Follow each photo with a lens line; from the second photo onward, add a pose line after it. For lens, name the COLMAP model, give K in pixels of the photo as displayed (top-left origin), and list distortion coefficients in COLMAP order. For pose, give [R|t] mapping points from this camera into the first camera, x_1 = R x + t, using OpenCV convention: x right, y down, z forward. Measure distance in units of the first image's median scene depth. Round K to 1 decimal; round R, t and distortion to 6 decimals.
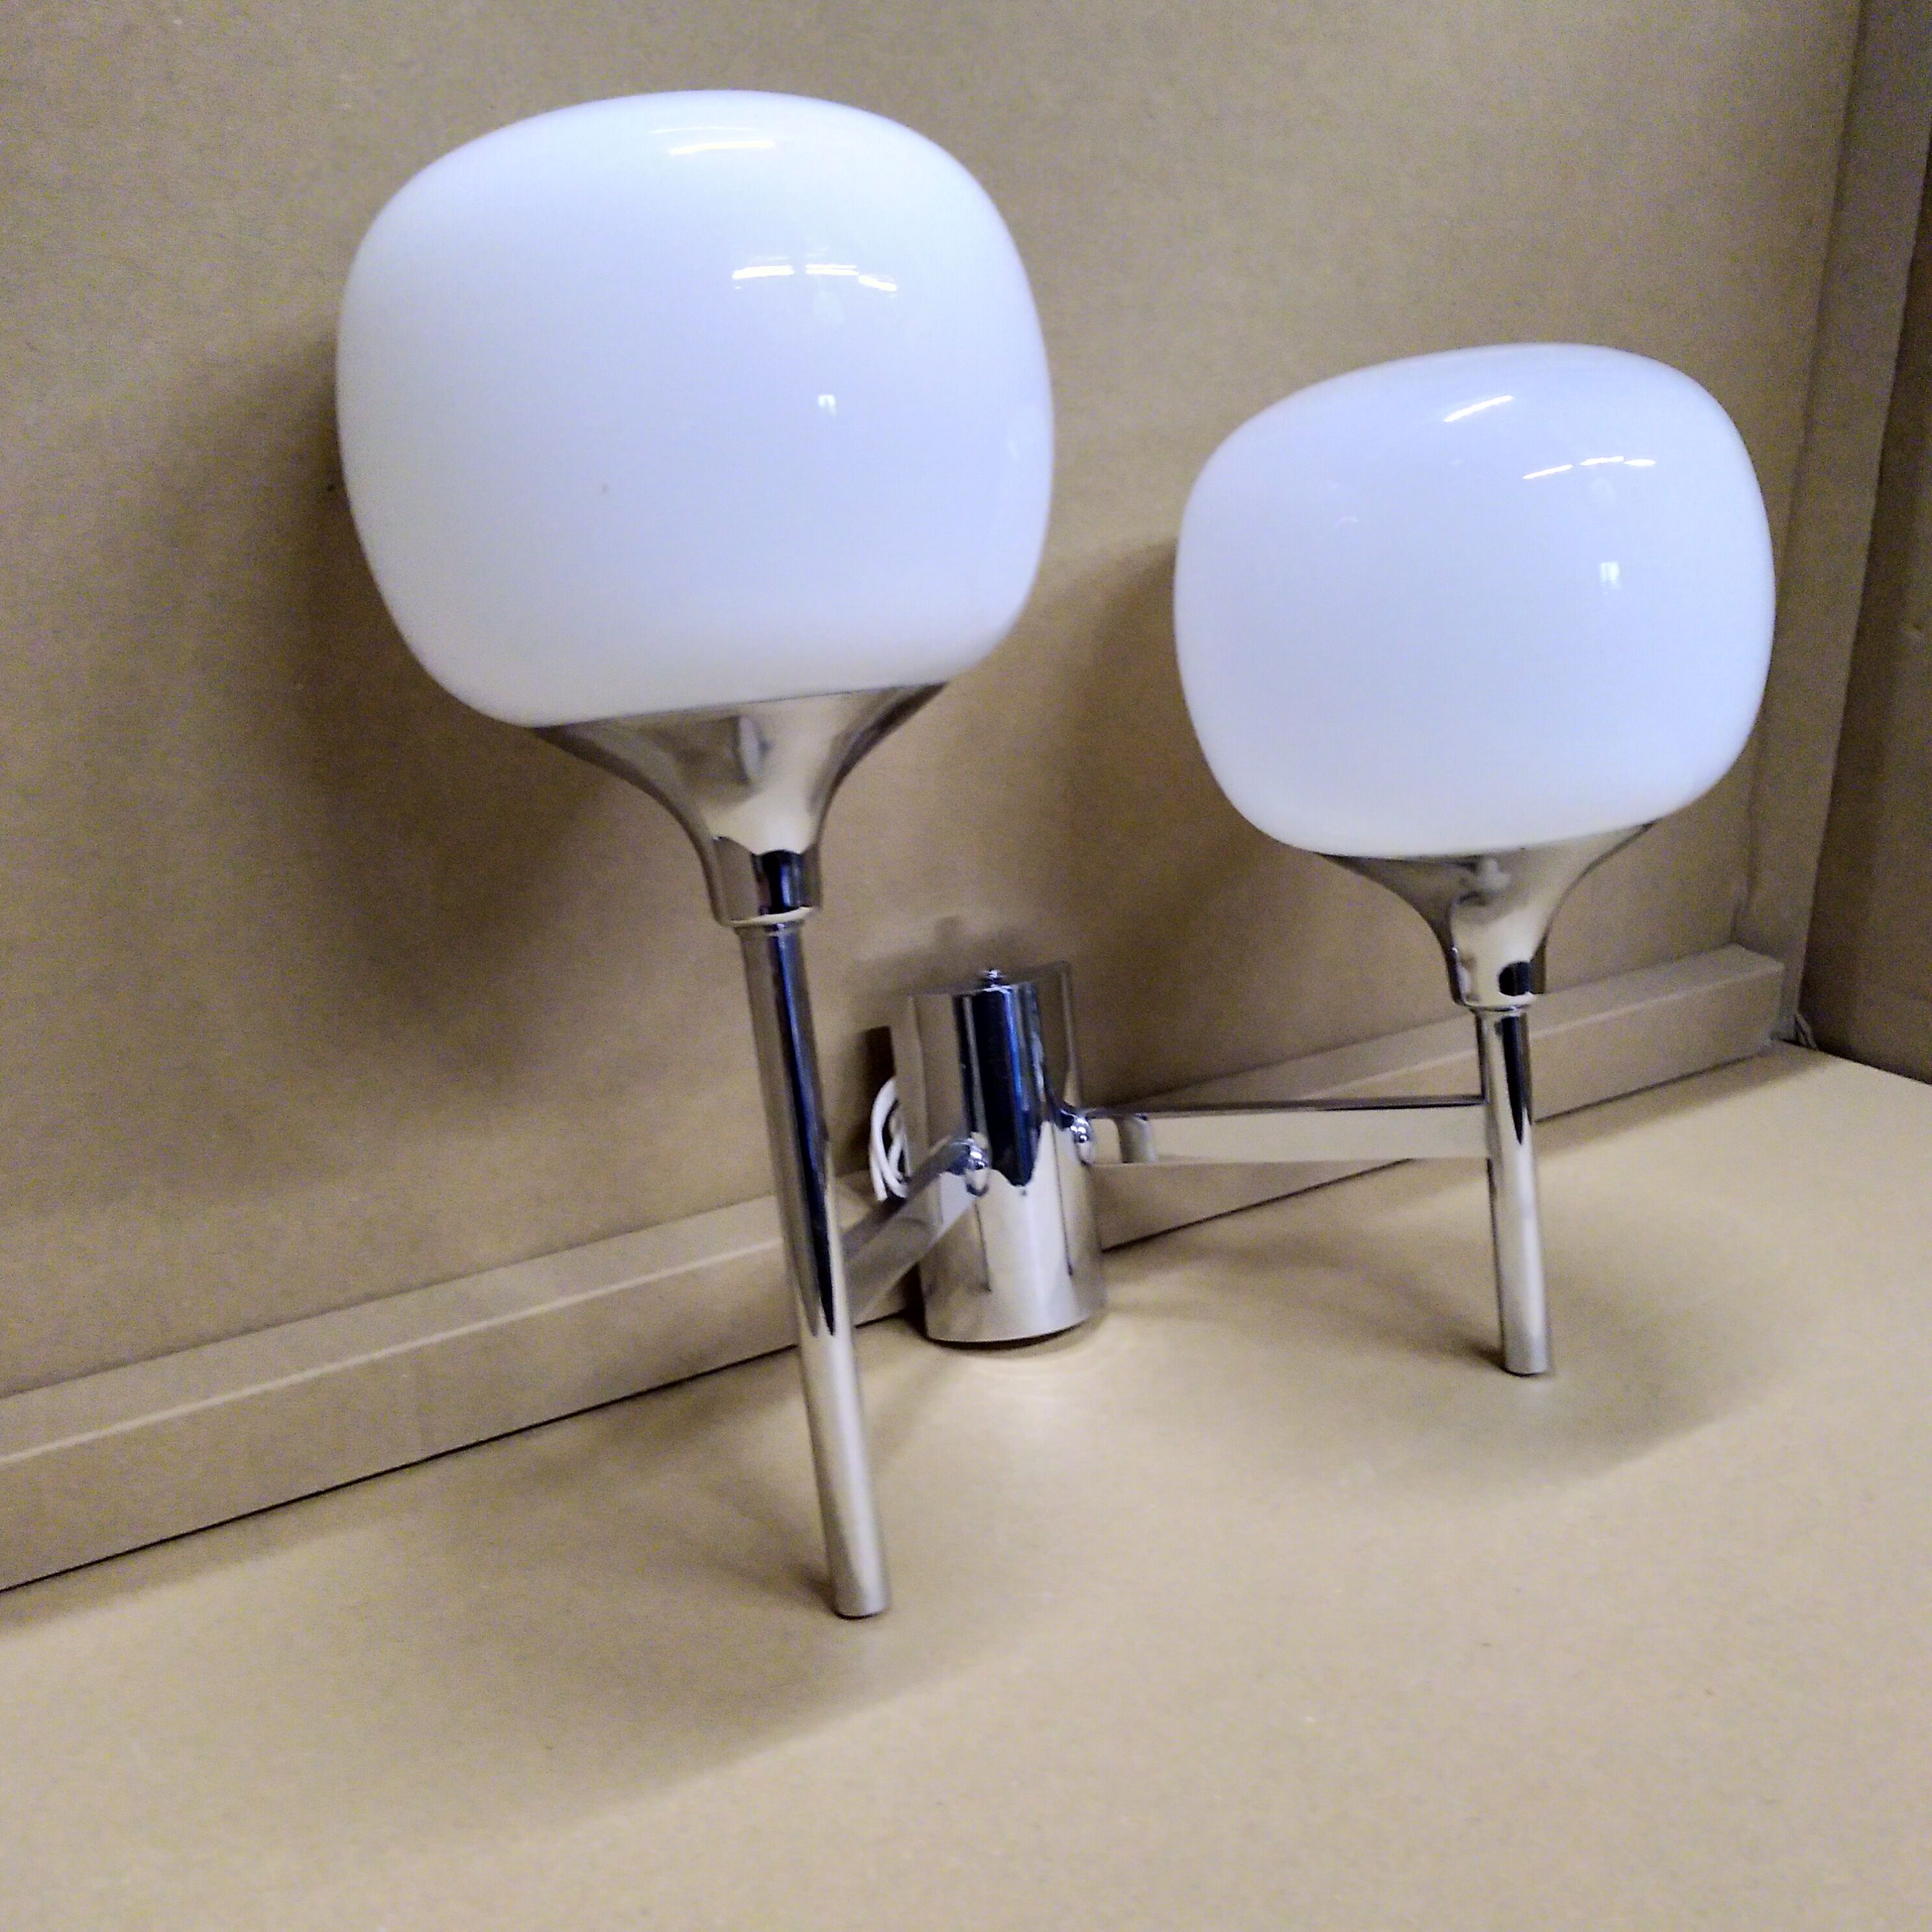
lens RADIAL K [[1988.1, 0, 970.9], [0, 1988.1, 973.4], [0, 0, 1]] dist [-0.012229, 0.000000]
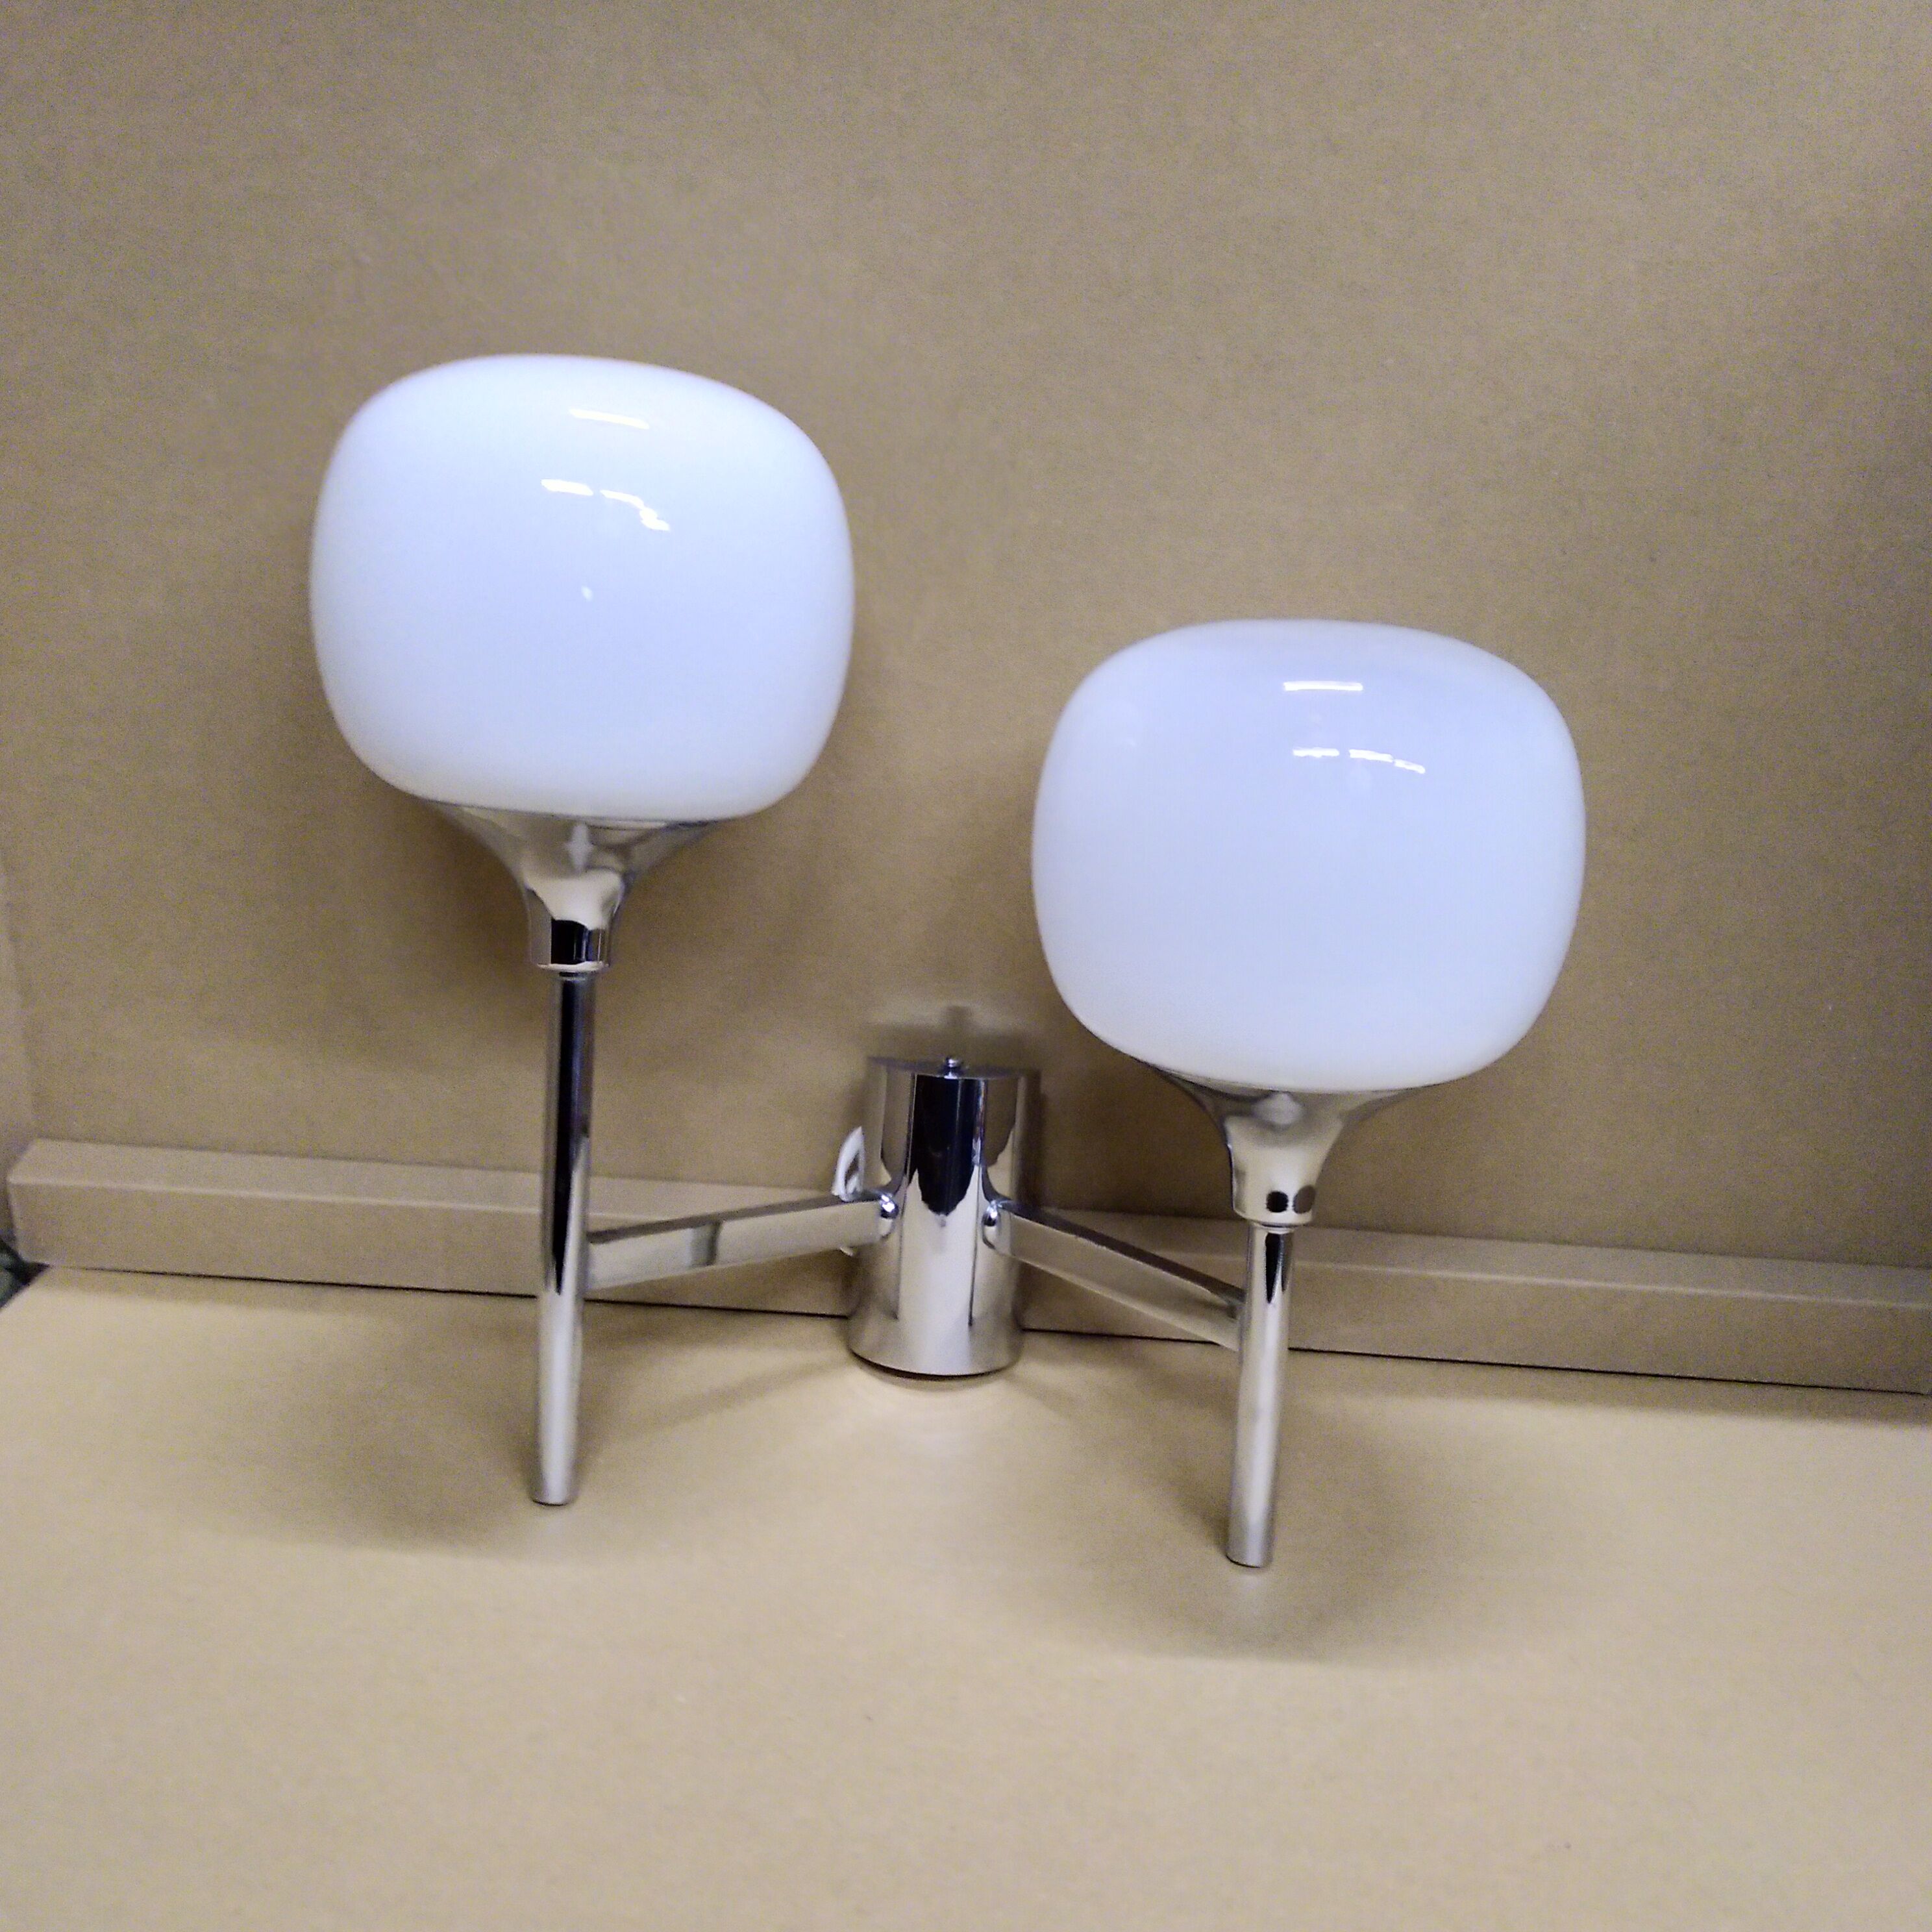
lens RADIAL K [[1988.1, 0, 957.0], [0, 1988.1, 973.1], [0, 0, 1]] dist [-0.012229, 0.000000]
pose [[0.847909, 0.261225, -0.461315, 0.538973], [-0.253993, 0.963973, 0.079015, -0.144059], [0.465336, 0.050173, 0.883711, -0.031444]]
